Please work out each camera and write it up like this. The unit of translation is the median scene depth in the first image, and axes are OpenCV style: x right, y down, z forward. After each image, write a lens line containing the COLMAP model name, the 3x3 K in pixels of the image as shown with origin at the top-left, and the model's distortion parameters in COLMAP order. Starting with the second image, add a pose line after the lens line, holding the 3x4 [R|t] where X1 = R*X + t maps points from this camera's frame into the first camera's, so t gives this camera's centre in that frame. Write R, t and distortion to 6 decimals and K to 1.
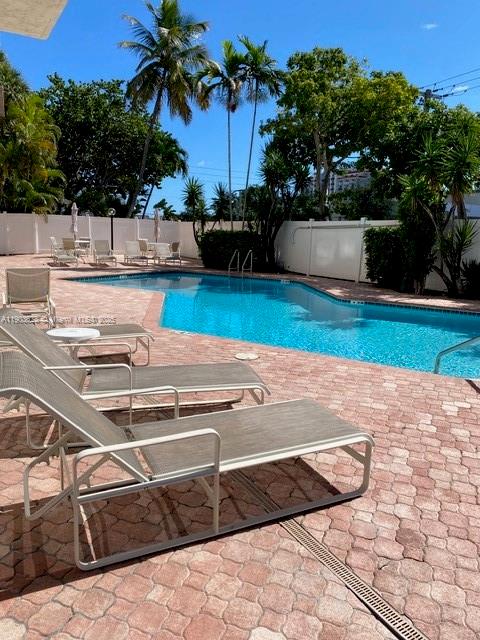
lens RADIAL K [[516.4, 0, 240.0], [0, 516.4, 320.0], [0, 0, 1]] dist [0.002192, -0.007319]
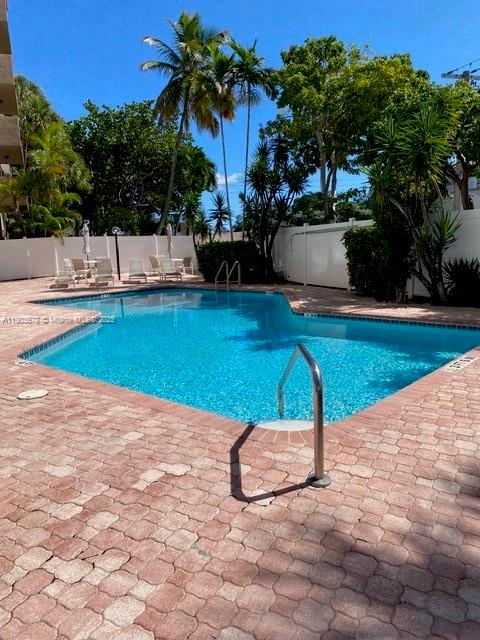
lens RADIAL K [[511.0, 0, 240.0], [0, 511.0, 320.0], [0, 0, 1]] dist [0.006576, -0.000486]
pose [[0.983360, -0.036365, -0.177993, 0.165556], [0.032695, 0.999189, -0.023513, -0.006090], [0.178704, 0.017302, 0.983751, 0.080447]]
